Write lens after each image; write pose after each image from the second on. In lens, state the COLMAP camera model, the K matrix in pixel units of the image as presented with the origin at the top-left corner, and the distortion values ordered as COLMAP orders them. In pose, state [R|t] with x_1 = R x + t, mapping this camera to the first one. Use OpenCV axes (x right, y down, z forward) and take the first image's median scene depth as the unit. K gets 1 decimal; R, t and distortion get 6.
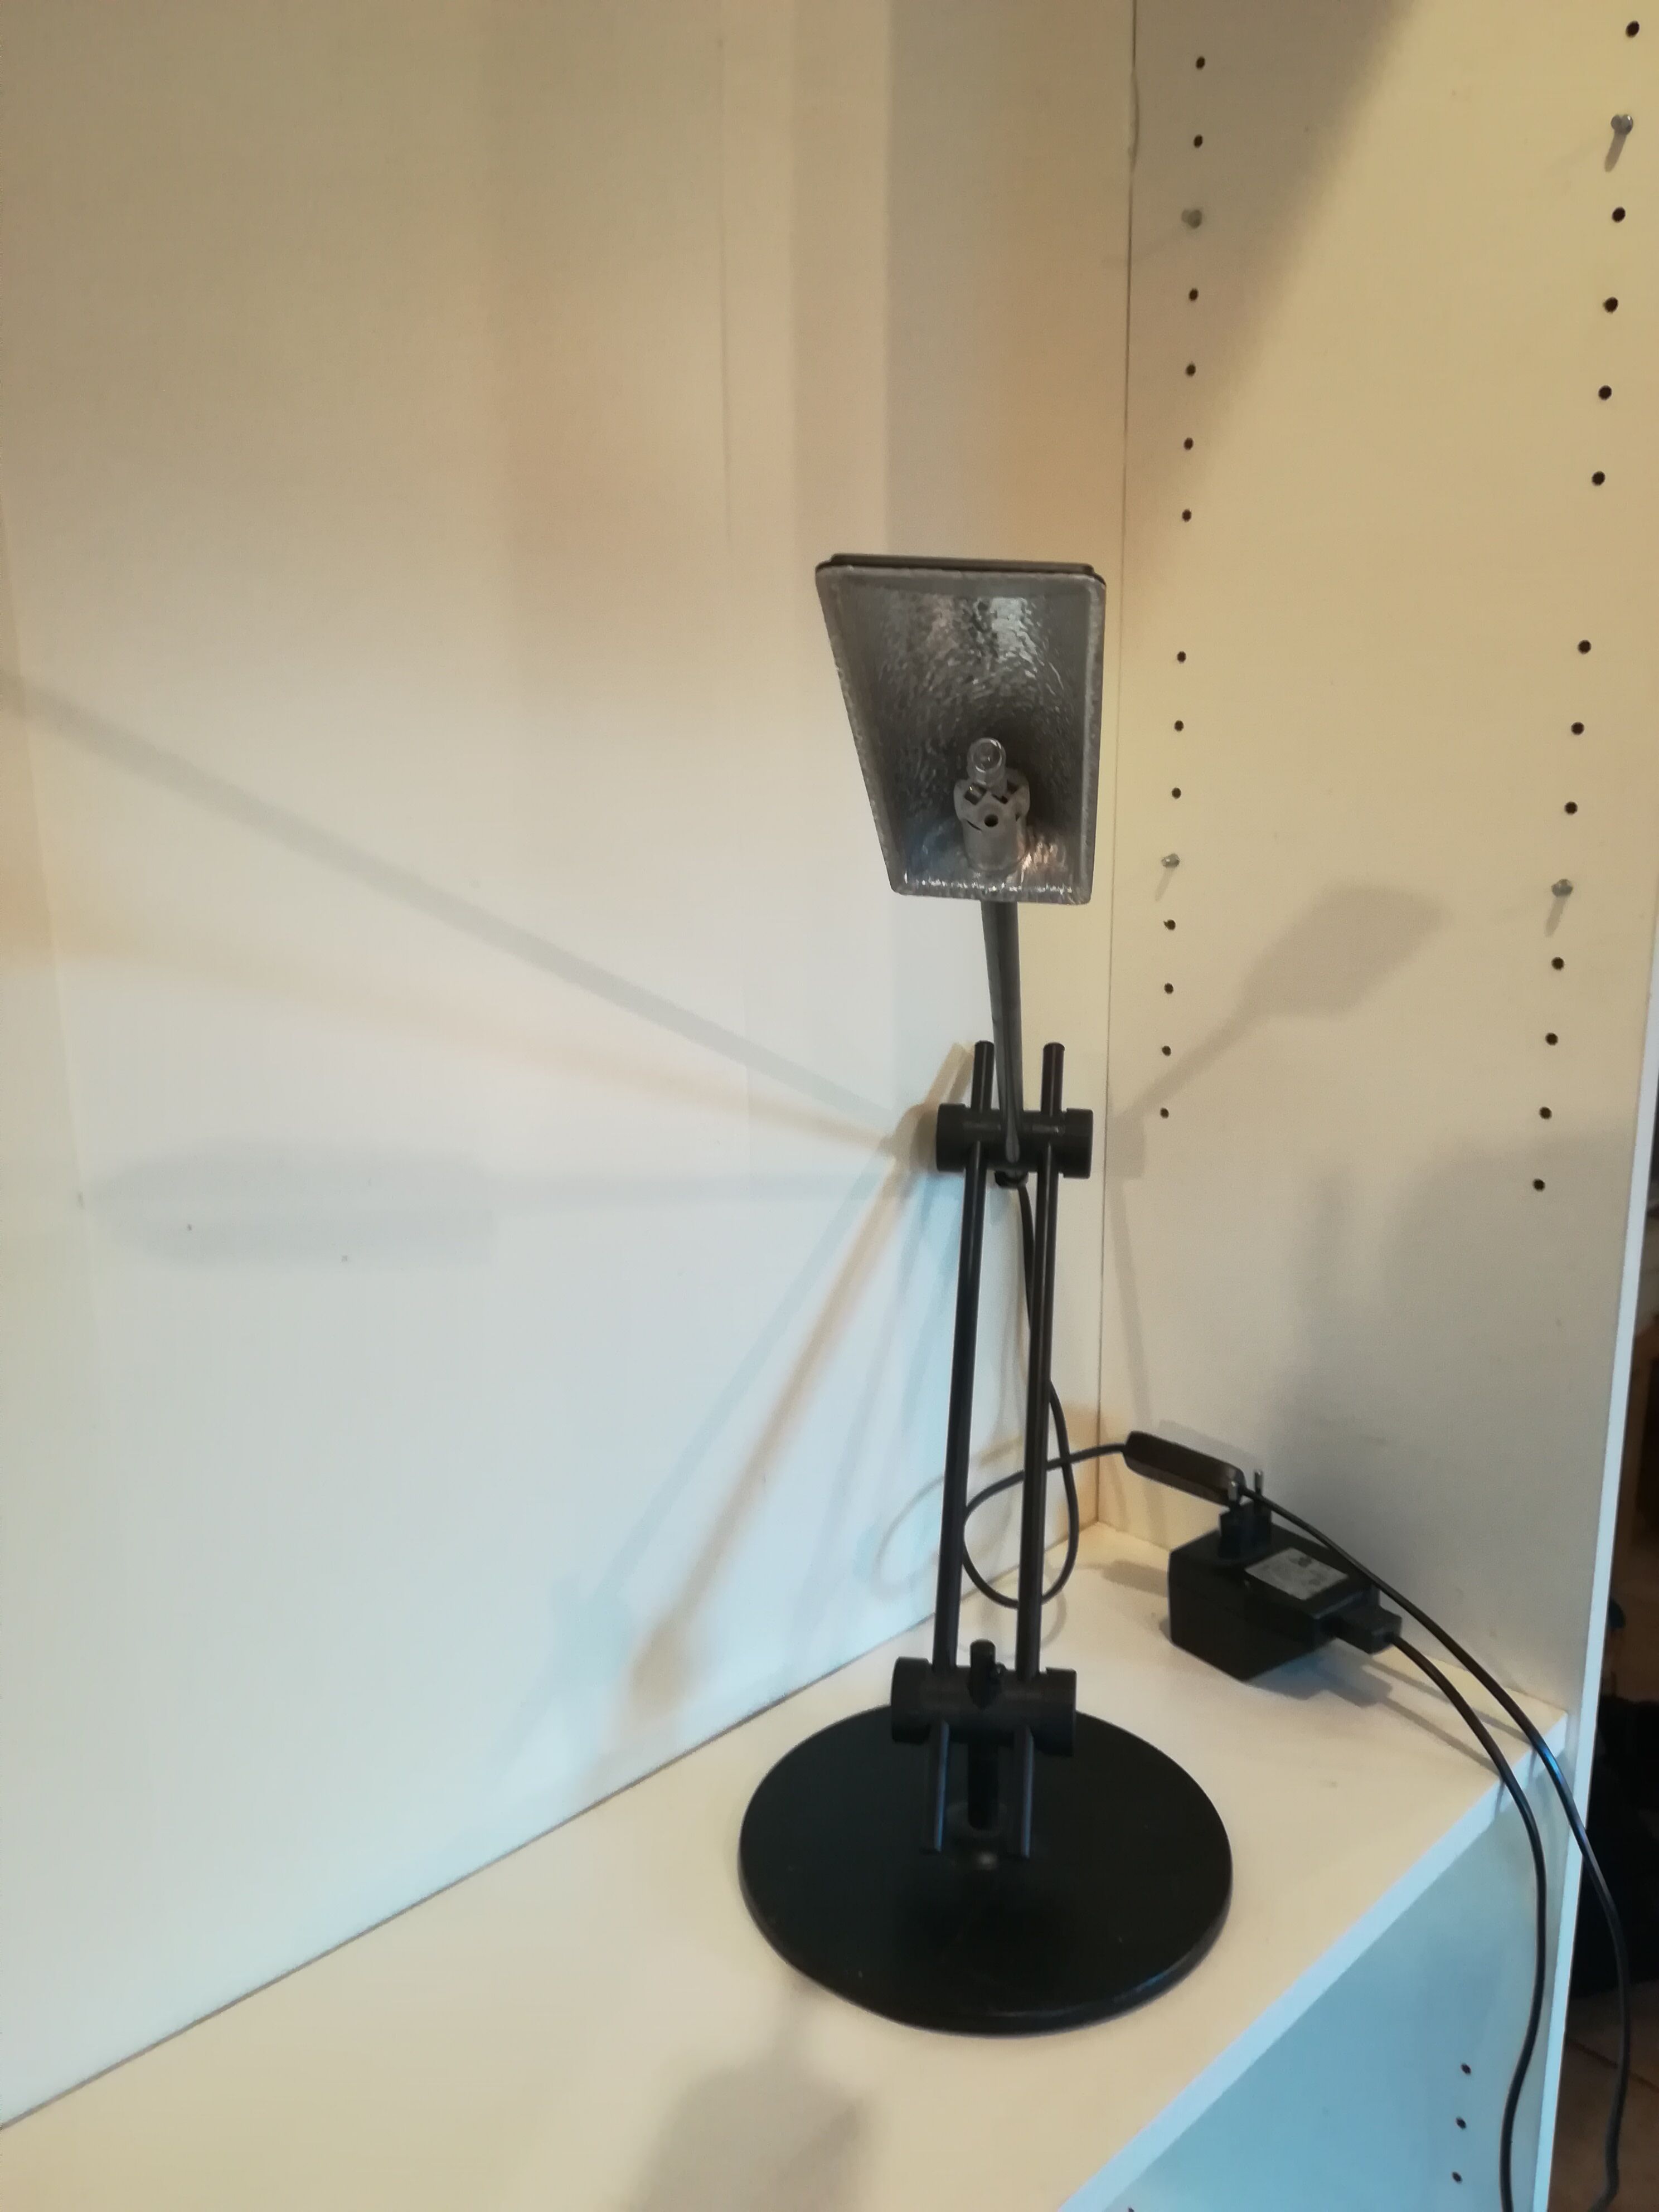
lens RADIAL K [[1678.3, 0, 829.5], [0, 1678.3, 1106.0], [0, 0, 1]] dist [0.003418, -0.025548]
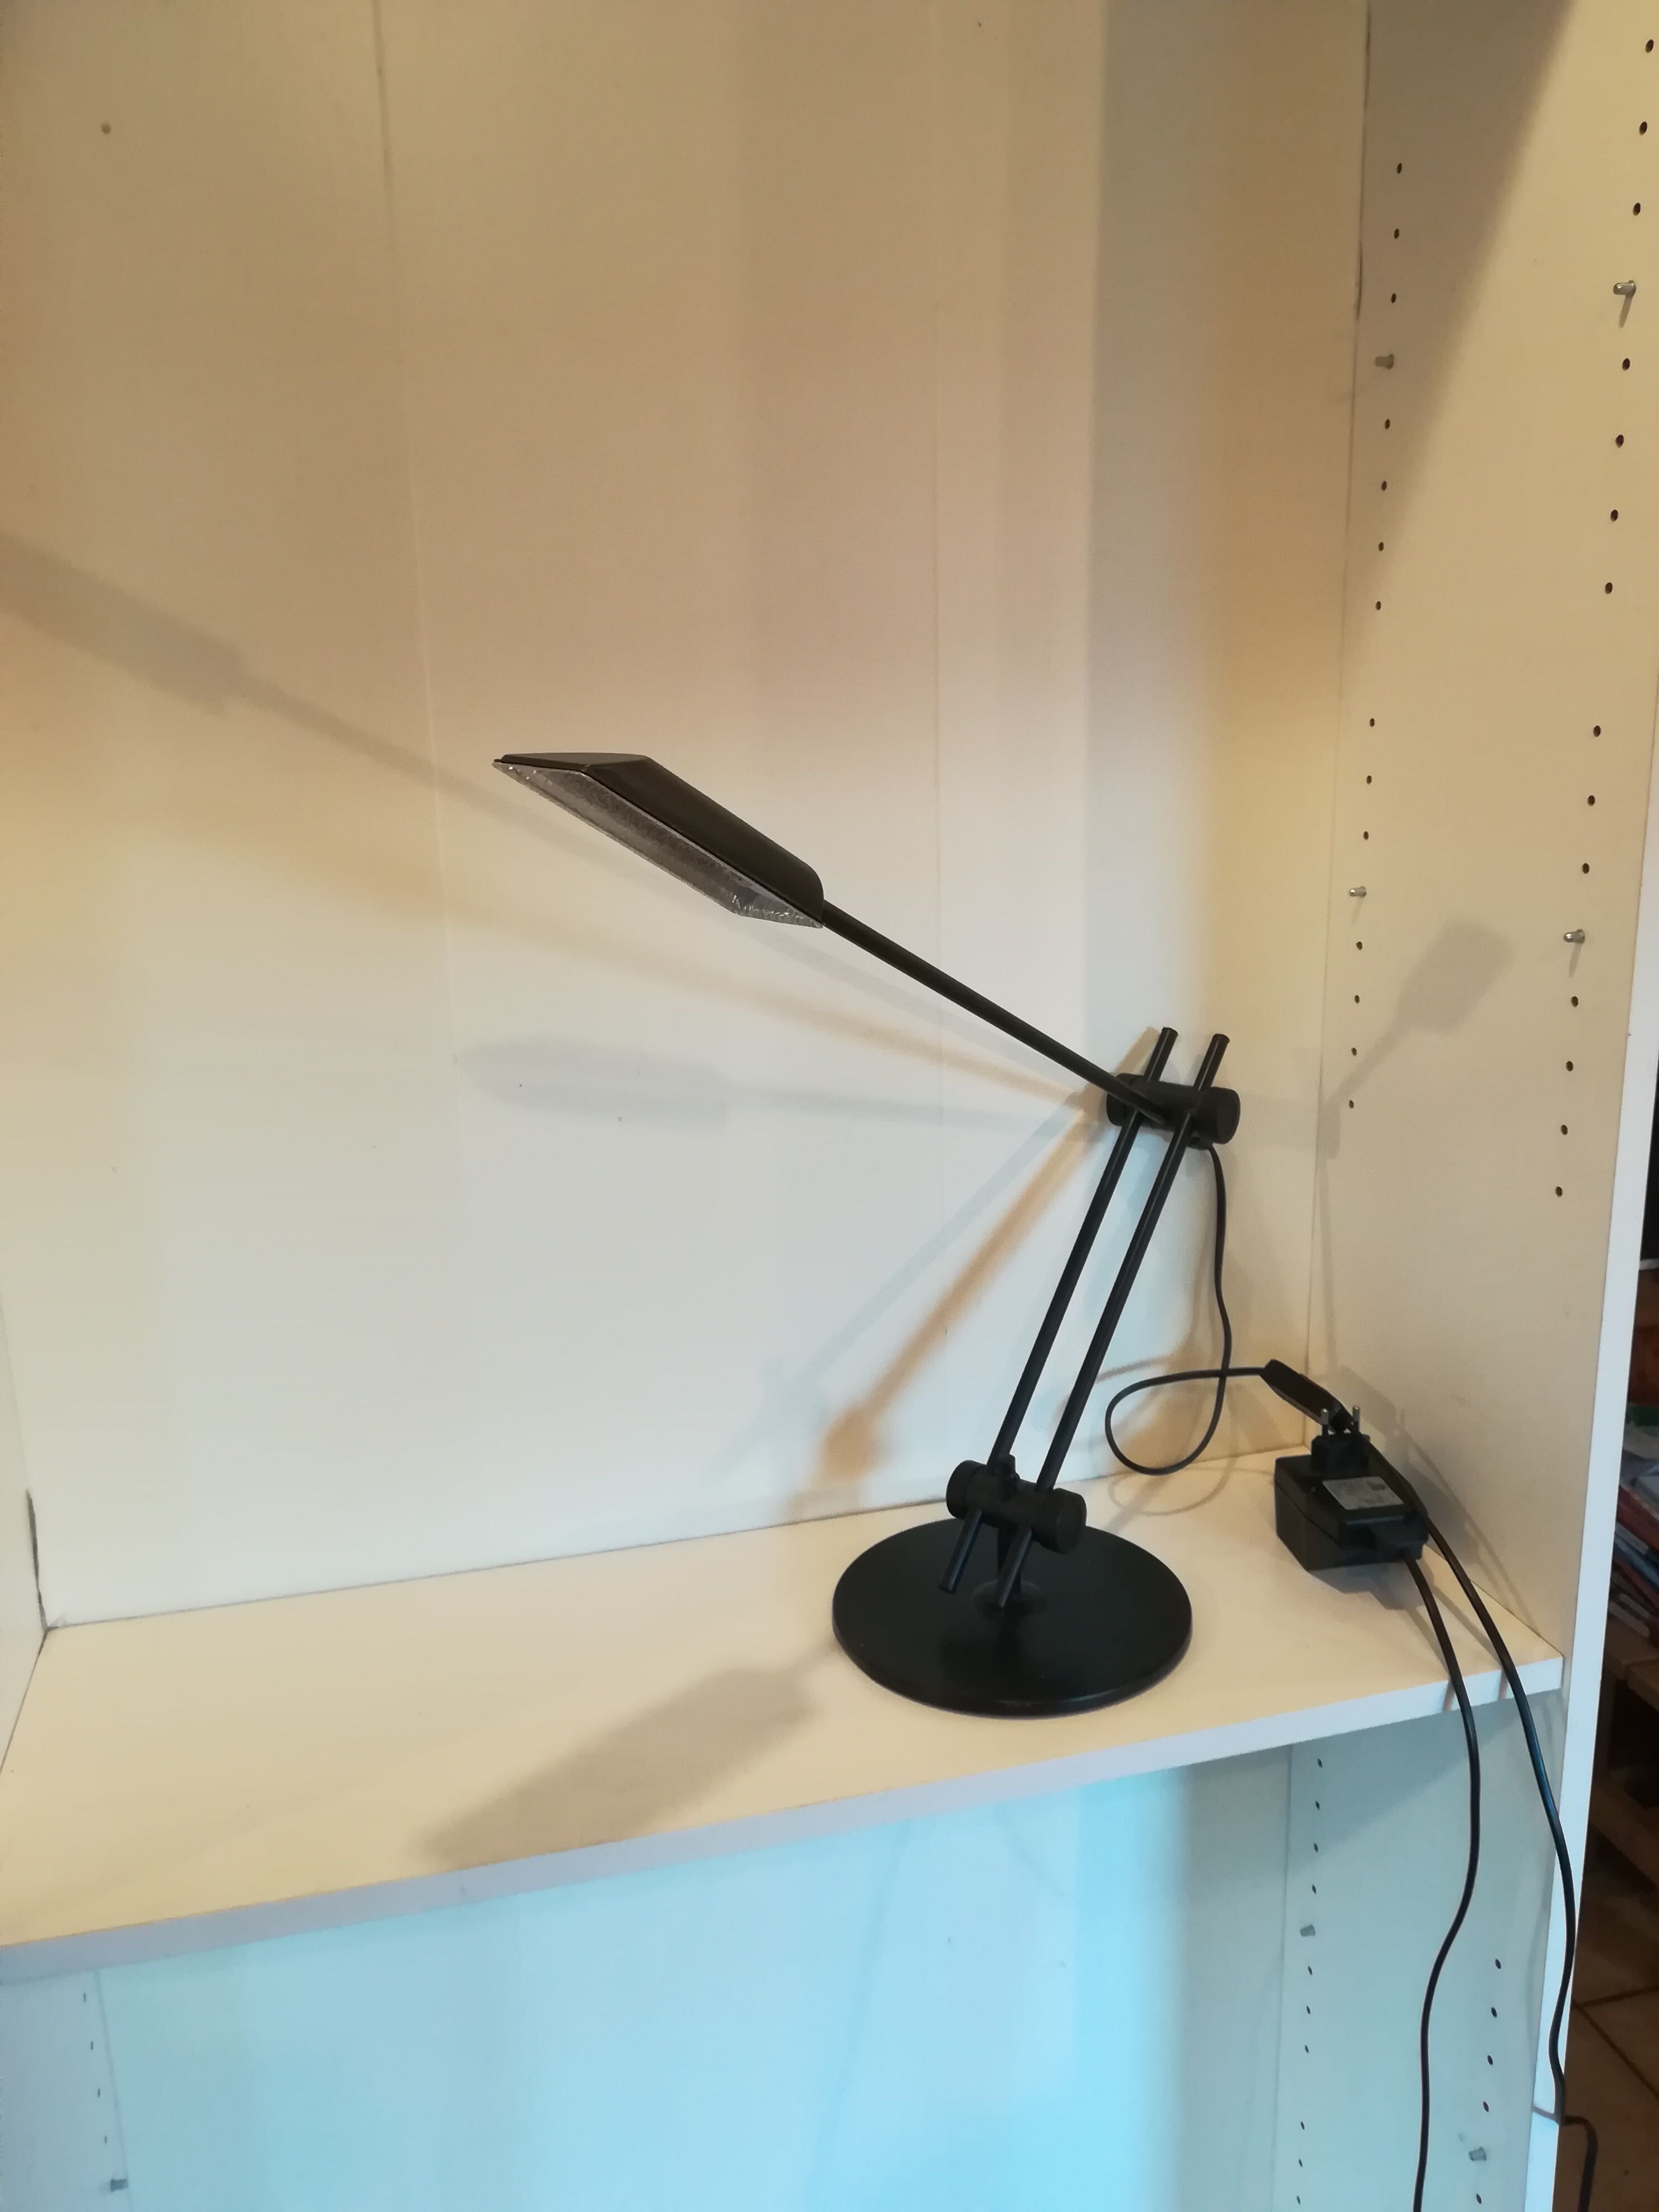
lens RADIAL K [[1678.3, 0, 829.5], [0, 1678.3, 1106.0], [0, 0, 1]] dist [0.003418, -0.025548]
pose [[0.867904, 0.111108, -0.484146, 0.501315], [-0.103444, 0.993722, 0.042614, -0.007864], [0.485841, 0.013097, 0.873949, -0.235595]]
